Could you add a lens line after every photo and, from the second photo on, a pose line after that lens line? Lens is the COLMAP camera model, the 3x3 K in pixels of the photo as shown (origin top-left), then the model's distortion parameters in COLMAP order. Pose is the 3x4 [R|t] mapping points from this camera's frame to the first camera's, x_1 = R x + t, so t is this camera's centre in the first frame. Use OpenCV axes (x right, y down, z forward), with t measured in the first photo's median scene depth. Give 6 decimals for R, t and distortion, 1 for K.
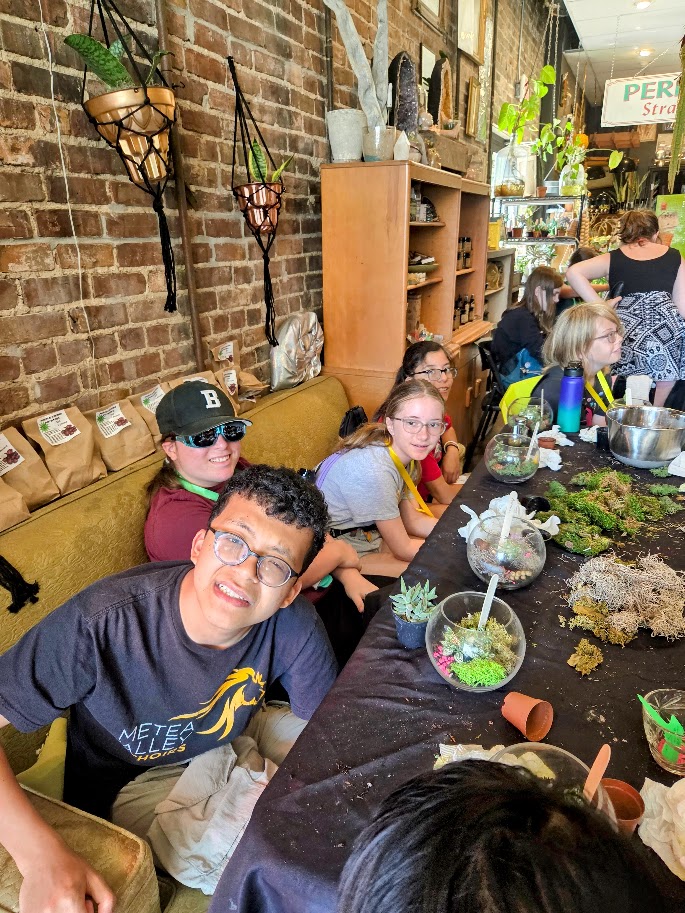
lens RADIAL K [[640.2, 0, 344.0], [0, 640.2, 461.7], [0, 0, 1]] dist [0.053618, -0.023482]
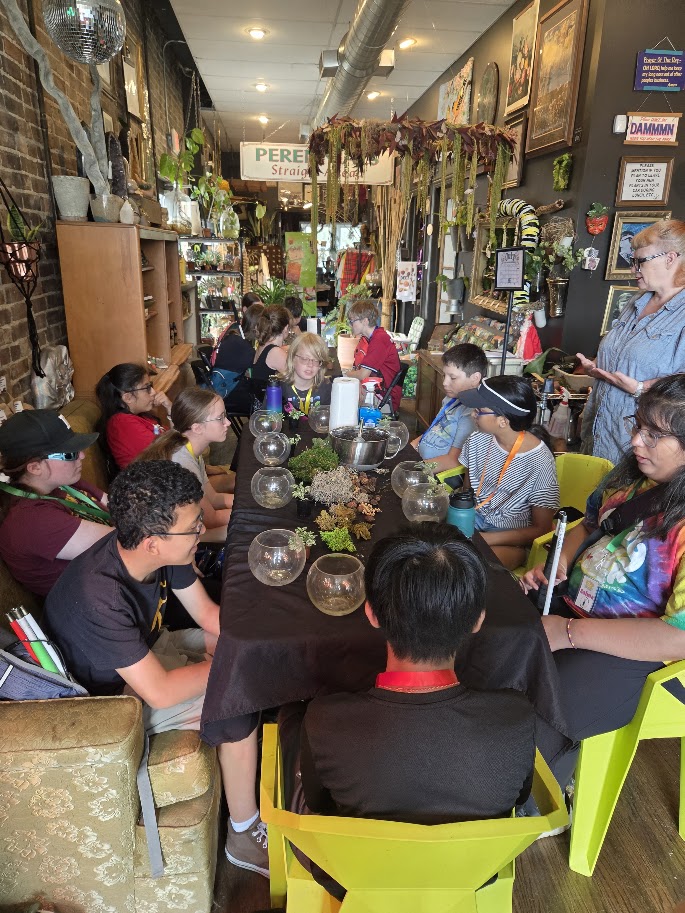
lens RADIAL K [[640.2, 0, 341.3], [0, 640.2, 454.2], [0, 0, 1]] dist [0.053618, -0.023482]
pose [[0.866526, -0.119766, 0.484549, -0.203645], [0.133837, 0.990987, 0.005598, 0.020396], [-0.480853, 0.060000, 0.874746, -0.245554]]
